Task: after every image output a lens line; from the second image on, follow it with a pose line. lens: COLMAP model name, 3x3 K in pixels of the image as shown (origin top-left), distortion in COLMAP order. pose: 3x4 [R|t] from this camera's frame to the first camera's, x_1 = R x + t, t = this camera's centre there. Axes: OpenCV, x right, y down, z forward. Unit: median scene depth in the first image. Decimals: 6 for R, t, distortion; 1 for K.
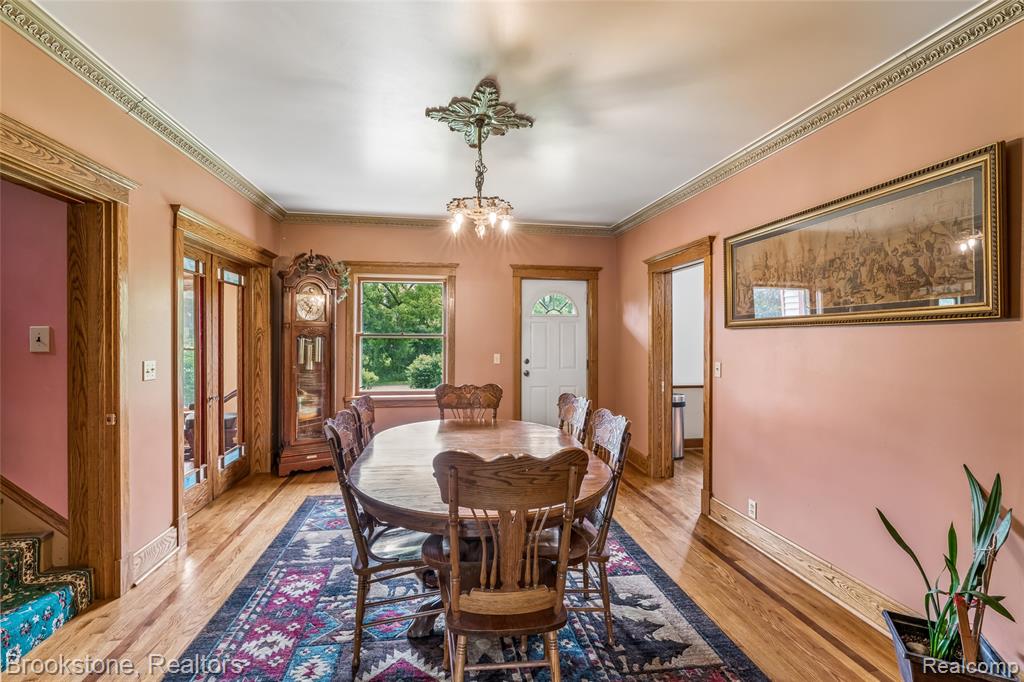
lens RADIAL K [[459.8, 0, 512.0], [0, 459.8, 341.0], [0, 0, 1]] dist [-0.000780, -0.000127]
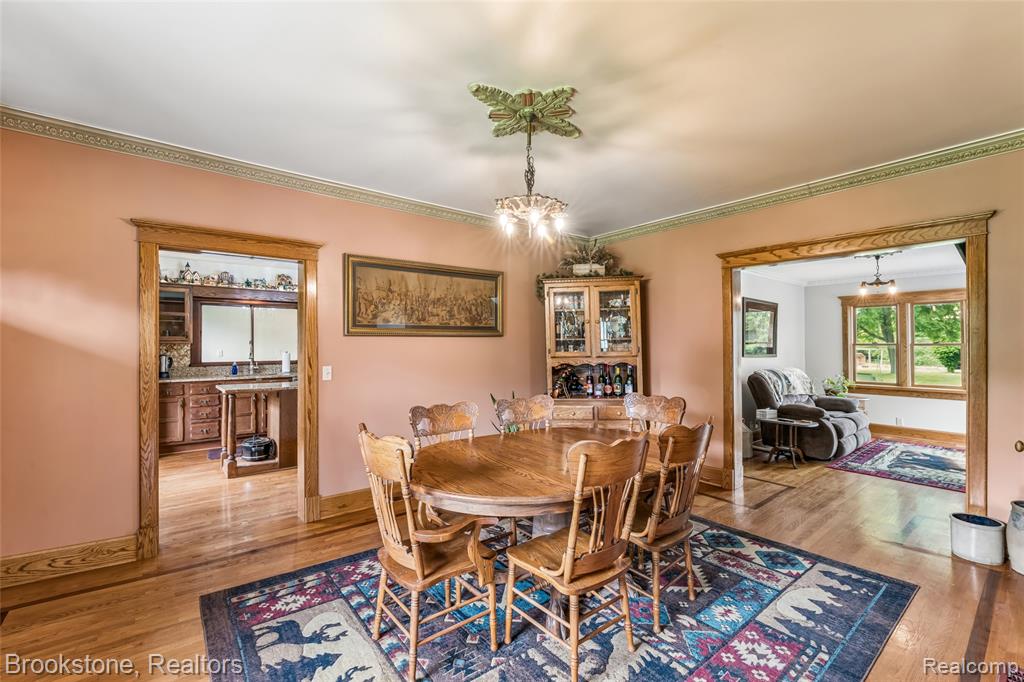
lens RADIAL K [[447.2, 0, 512.0], [0, 447.2, 341.0], [0, 0, 1]] dist [-0.000082, -0.000091]
pose [[-0.491459, -0.002290, 0.870898, -0.784199], [0.002143, 0.999990, 0.003839, -0.017762], [-0.870898, 0.003753, -0.491449, 1.364195]]
